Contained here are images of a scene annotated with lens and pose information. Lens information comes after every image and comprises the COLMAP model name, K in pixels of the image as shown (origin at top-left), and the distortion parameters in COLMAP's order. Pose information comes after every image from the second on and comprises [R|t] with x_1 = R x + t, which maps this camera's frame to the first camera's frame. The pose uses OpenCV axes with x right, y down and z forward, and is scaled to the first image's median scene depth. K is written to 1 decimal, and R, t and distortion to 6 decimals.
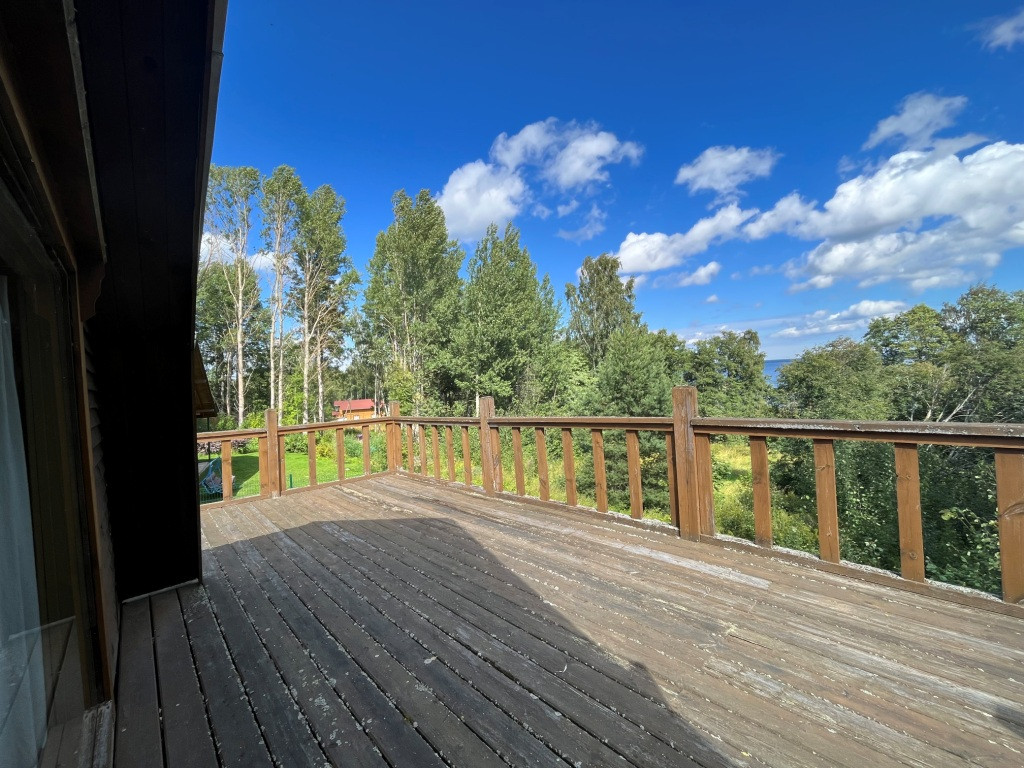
lens RADIAL K [[411.6, 0, 512.0], [0, 411.6, 384.0], [0, 0, 1]] dist [-0.002798, -0.000439]
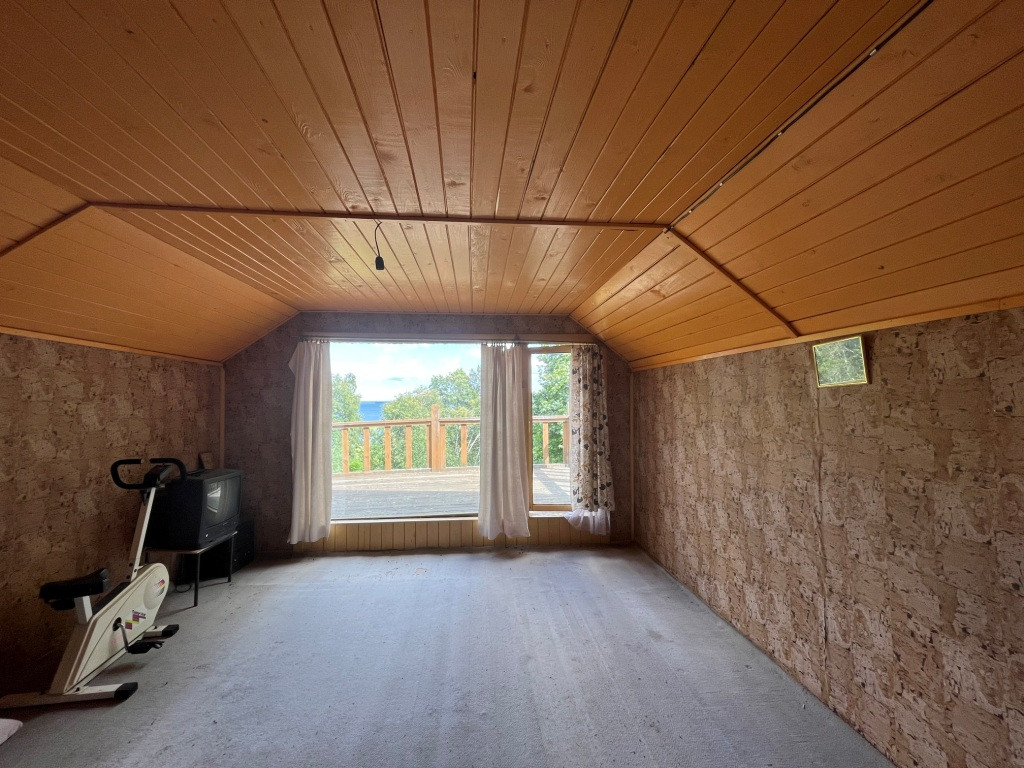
lens RADIAL K [[411.6, 0, 512.0], [0, 411.6, 384.0], [0, 0, 1]] dist [-0.002798, -0.000439]
pose [[0.600291, 0.070616, 0.796658, -0.145059], [0.008955, 0.995439, -0.094984, 0.013076], [-0.799732, 0.064152, 0.596920, -0.093755]]
